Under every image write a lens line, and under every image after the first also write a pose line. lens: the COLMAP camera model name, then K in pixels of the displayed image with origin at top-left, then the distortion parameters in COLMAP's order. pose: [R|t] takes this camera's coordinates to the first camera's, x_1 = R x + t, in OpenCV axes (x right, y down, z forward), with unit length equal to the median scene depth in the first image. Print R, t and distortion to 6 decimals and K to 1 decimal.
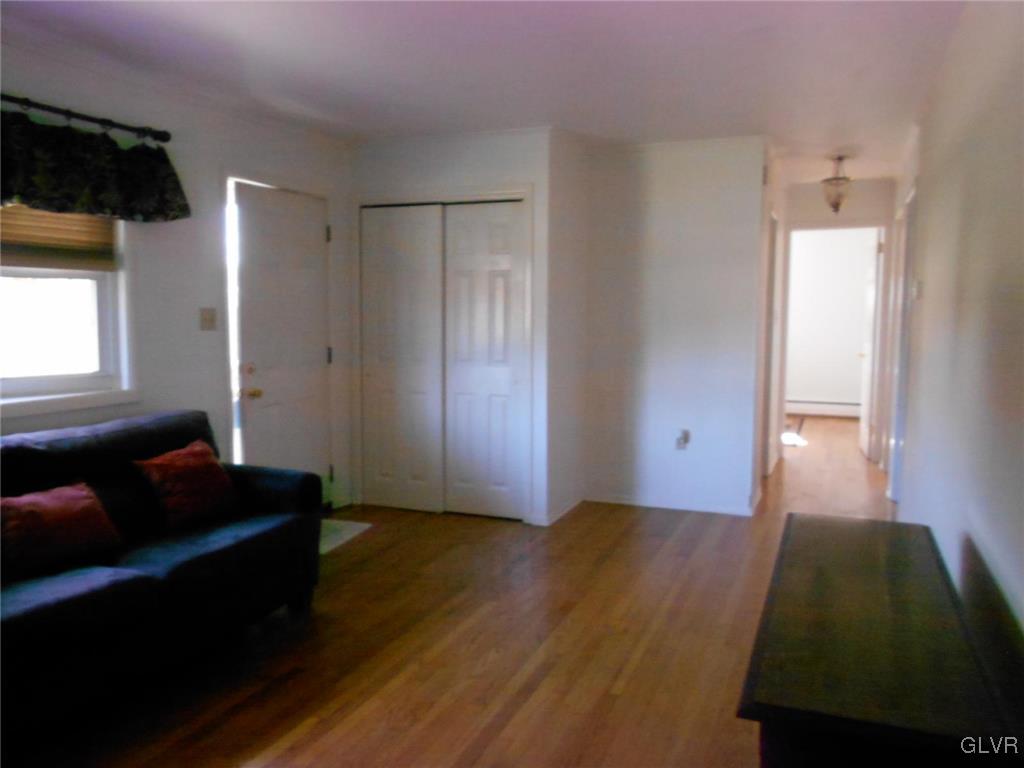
lens RADIAL K [[831.4, 0, 512.0], [0, 831.4, 384.0], [0, 0, 1]] dist [-0.012446, 0.001134]
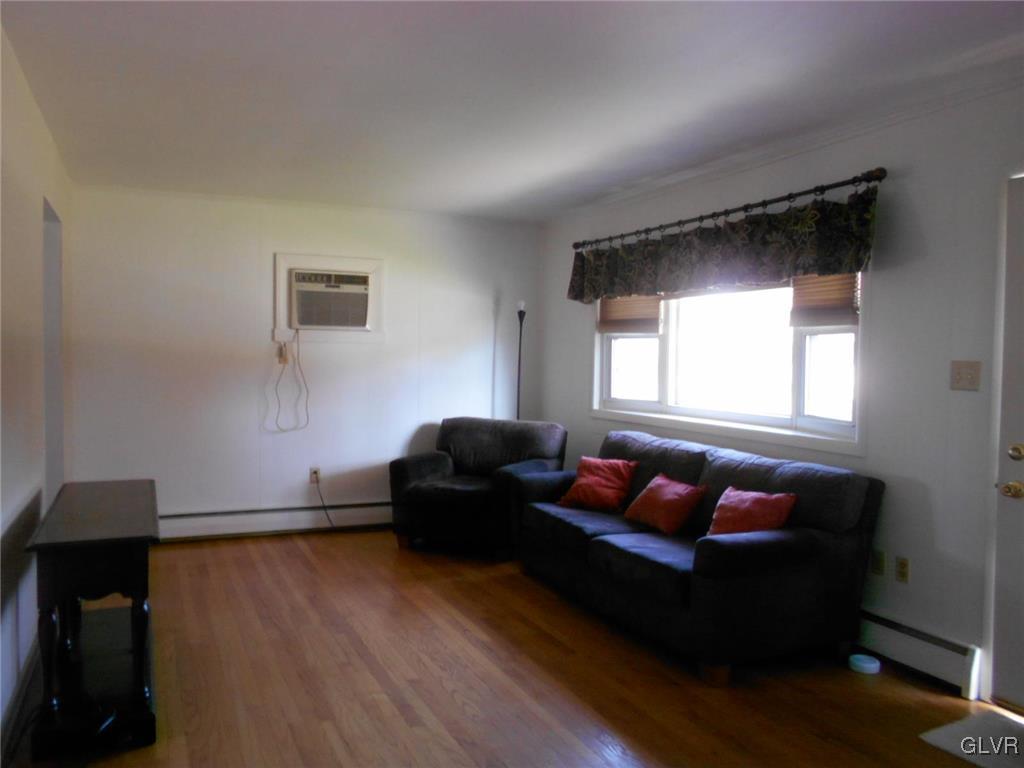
lens RADIAL K [[812.2, 0, 512.0], [0, 812.2, 384.0], [0, 0, 1]] dist [0.002963, 0.001894]
pose [[-0.692547, 0.006560, -0.721343, 0.581684], [-0.087193, 0.991866, 0.092732, -0.130297], [0.716084, 0.127117, -0.686342, 1.527182]]
